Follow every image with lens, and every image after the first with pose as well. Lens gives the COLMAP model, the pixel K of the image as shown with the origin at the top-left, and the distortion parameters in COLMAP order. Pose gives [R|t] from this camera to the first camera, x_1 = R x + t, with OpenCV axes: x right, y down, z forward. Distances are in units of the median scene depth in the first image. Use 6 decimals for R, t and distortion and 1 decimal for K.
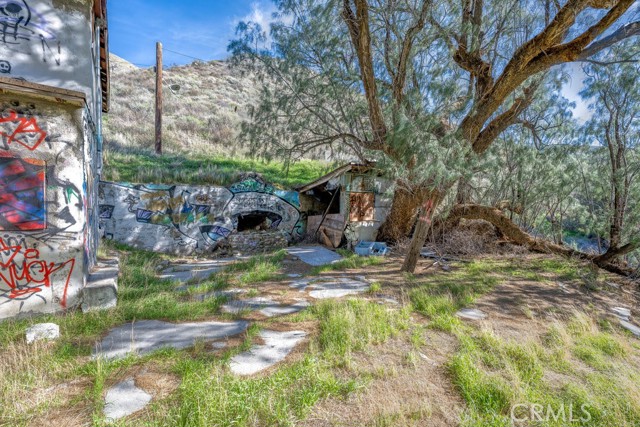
lens RADIAL K [[255.0, 0, 319.0], [0, 255.0, 216.0], [0, 0, 1]] dist [-0.001021, 0.000741]
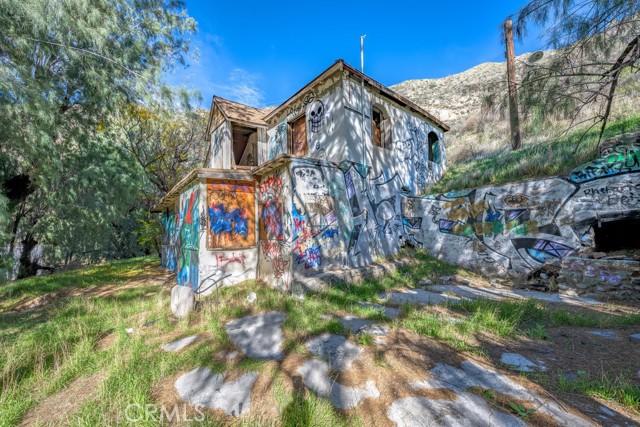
lens RADIAL K [[255.0, 0, 319.0], [0, 255.0, 216.0], [0, 0, 1]] dist [-0.001021, 0.000741]
pose [[0.032318, -0.047918, -0.998328, 0.245616], [0.029718, 0.998455, -0.046962, -0.007861], [0.999036, -0.028150, 0.033692, 0.449365]]
